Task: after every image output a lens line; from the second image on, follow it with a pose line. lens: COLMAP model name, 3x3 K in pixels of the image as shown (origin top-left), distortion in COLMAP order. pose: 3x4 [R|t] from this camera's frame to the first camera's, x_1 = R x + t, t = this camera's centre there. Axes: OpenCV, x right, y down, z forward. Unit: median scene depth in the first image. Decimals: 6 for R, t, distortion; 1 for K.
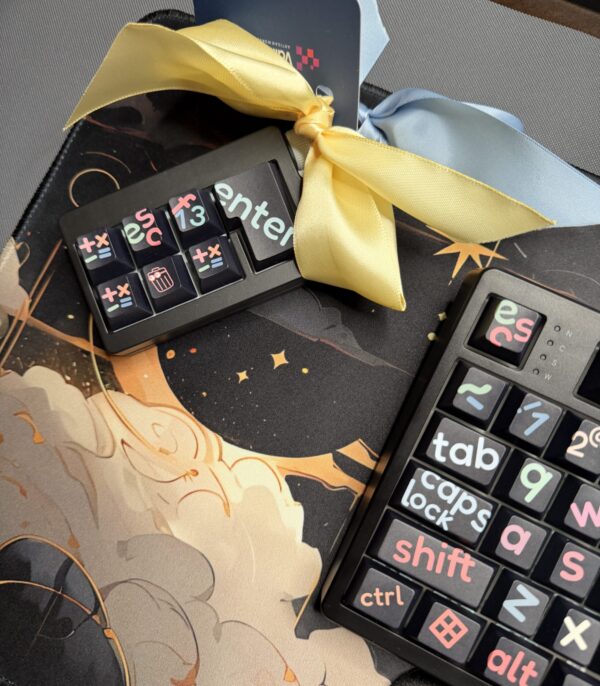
lens RADIAL K [[596.9, 0, 292.8], [0, 596.9, 348.1], [0, 0, 1]] dist [0.064398, -0.167983]
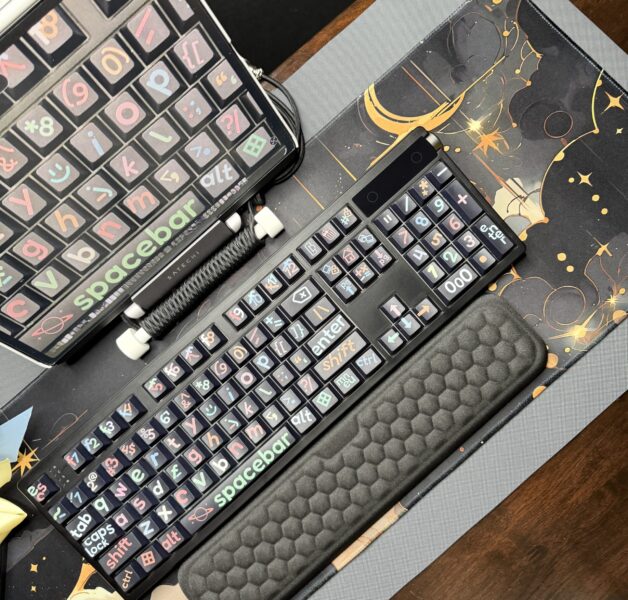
lens RADIAL K [[609.5, 0, 317.7], [0, 609.5, 272.0], [0, 0, 1]] dist [0.070458, -0.190834]
pose [[0.380014, -0.905513, 0.188774, 1.108006], [0.919022, 0.392747, 0.033887, 0.563343], [-0.104825, 0.160610, 0.981436, -1.692838]]
